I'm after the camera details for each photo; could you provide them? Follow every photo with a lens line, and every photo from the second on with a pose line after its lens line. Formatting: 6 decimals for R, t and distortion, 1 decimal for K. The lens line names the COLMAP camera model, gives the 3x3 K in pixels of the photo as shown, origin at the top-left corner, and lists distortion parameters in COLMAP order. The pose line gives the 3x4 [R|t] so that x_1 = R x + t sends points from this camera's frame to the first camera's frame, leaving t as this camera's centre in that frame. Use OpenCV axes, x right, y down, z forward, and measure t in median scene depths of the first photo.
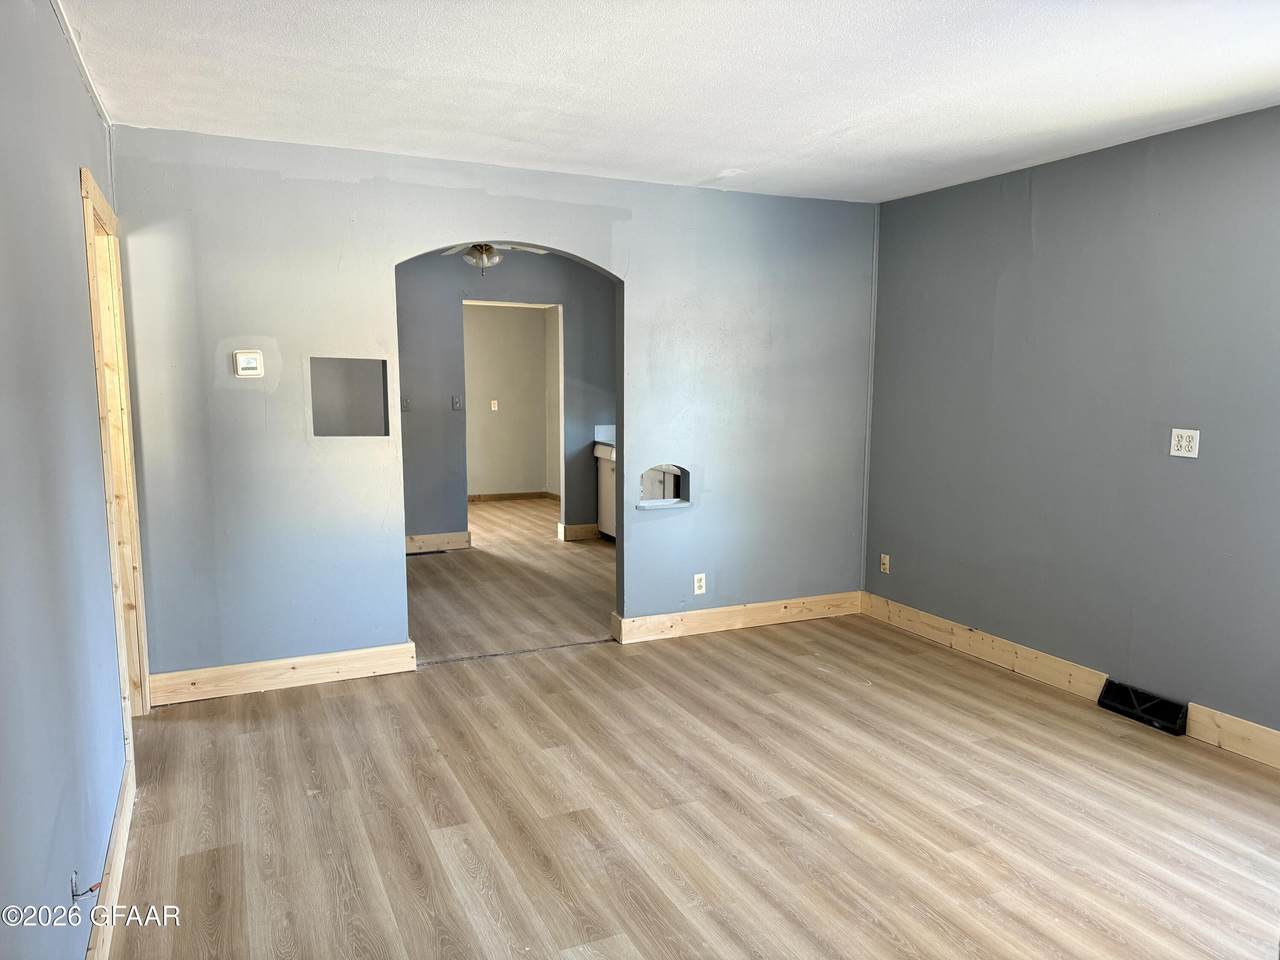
lens RADIAL K [[894.1, 0, 640.0], [0, 894.1, 480.0], [0, 0, 1]] dist [-0.002065, -0.009035]
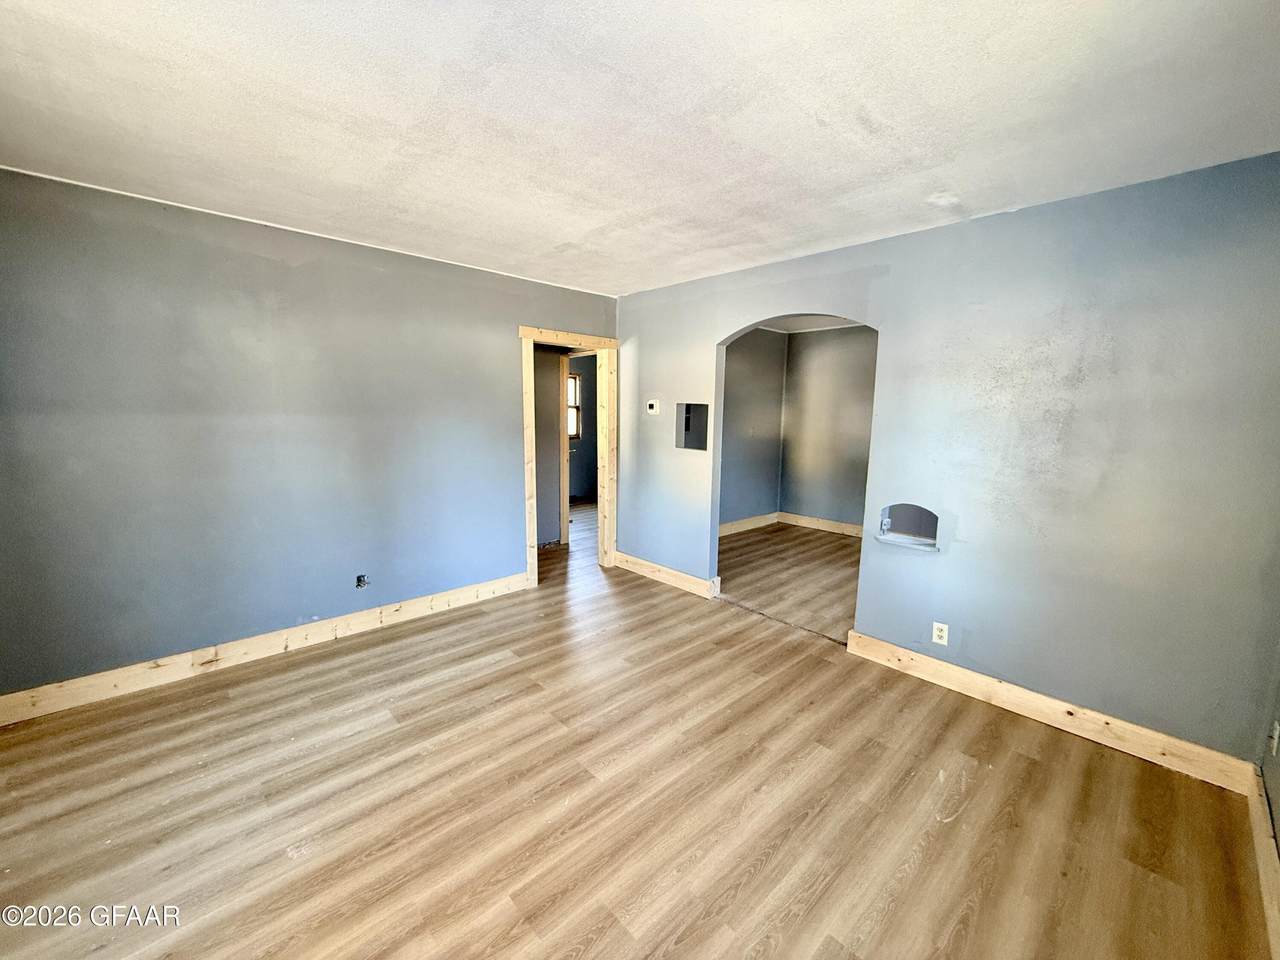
lens RADIAL K [[514.3, 0, 640.0], [0, 514.3, 480.0], [0, 0, 1]] dist [-0.001559, -0.000142]
pose [[0.323161, 0.141126, -0.935762, 0.574865], [-0.135774, 0.985502, 0.101739, -0.077528], [0.936554, 0.094175, 0.337637, 0.599930]]
